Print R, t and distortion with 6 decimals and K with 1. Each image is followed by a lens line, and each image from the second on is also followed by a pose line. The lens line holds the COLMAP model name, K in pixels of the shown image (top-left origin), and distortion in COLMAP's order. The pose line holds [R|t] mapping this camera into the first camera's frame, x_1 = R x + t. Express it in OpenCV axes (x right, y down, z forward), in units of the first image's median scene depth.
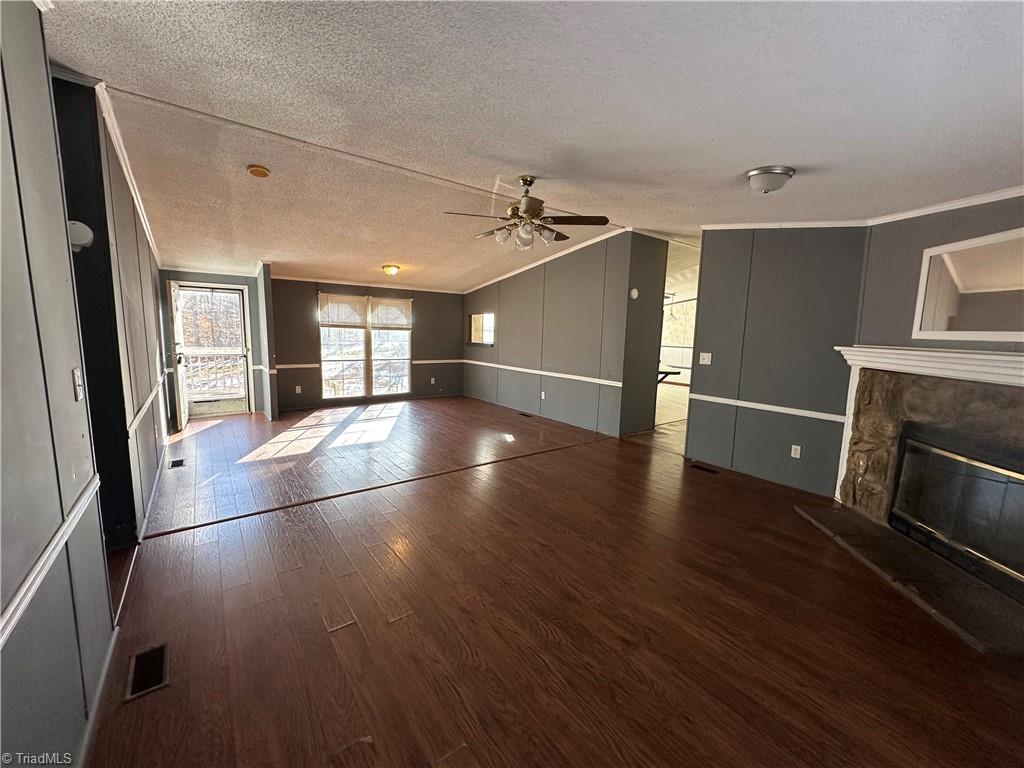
lens RADIAL K [[407.5, 0, 511.0], [0, 407.5, 383.9], [0, 0, 1]] dist [-0.000990, 0.000134]
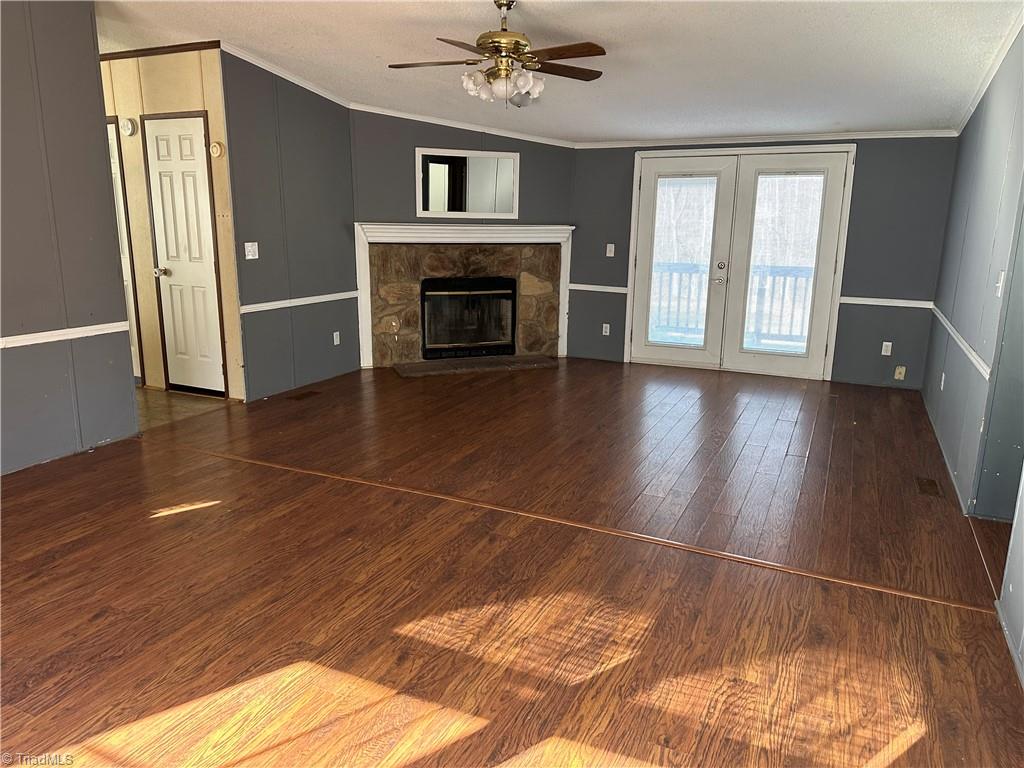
lens RADIAL K [[723.6, 0, 511.2], [0, 723.6, 373.9], [0, 0, 1]] dist [0.120354, -0.158198]
pose [[-0.471611, -0.217284, 0.854618, -1.227106], [0.094539, 0.951122, 0.293990, -0.275987], [-0.876724, 0.219443, -0.428017, 1.746165]]
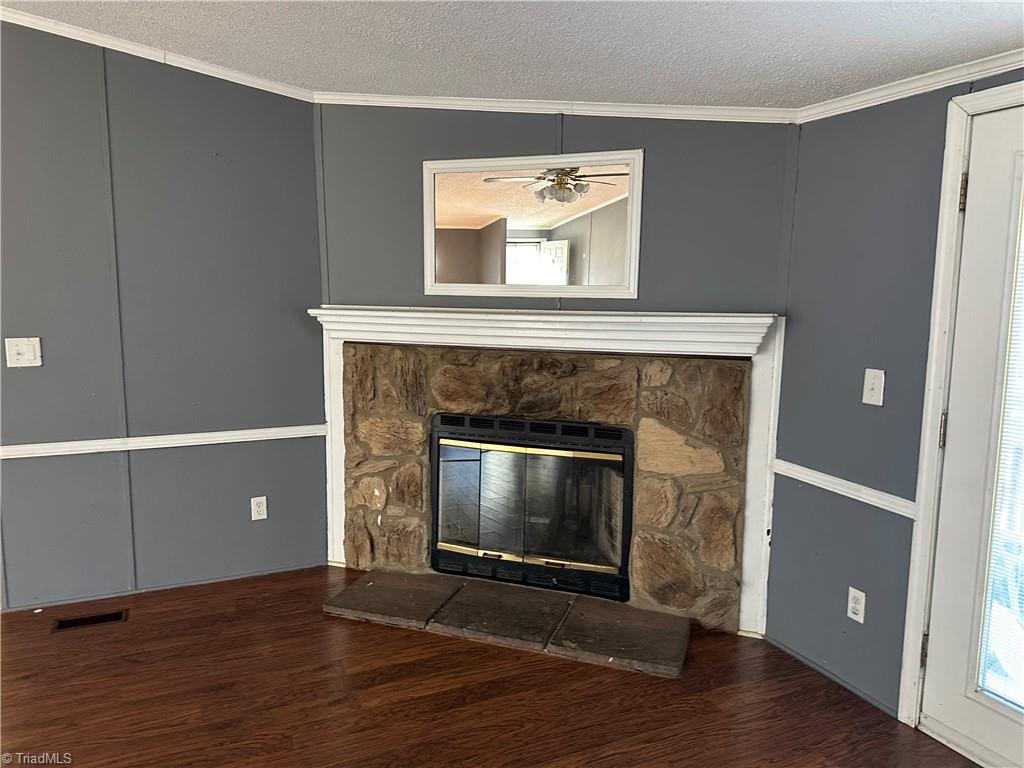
lens RADIAL K [[692.9, 0, 510.8], [0, 692.9, 378.8], [0, 0, 1]] dist [0.136557, -0.207938]
pose [[0.213503, -0.138531, 0.967071, -0.120891], [0.122698, 0.985859, 0.114134, -0.081569], [-0.969207, 0.094290, 0.227482, 0.571694]]
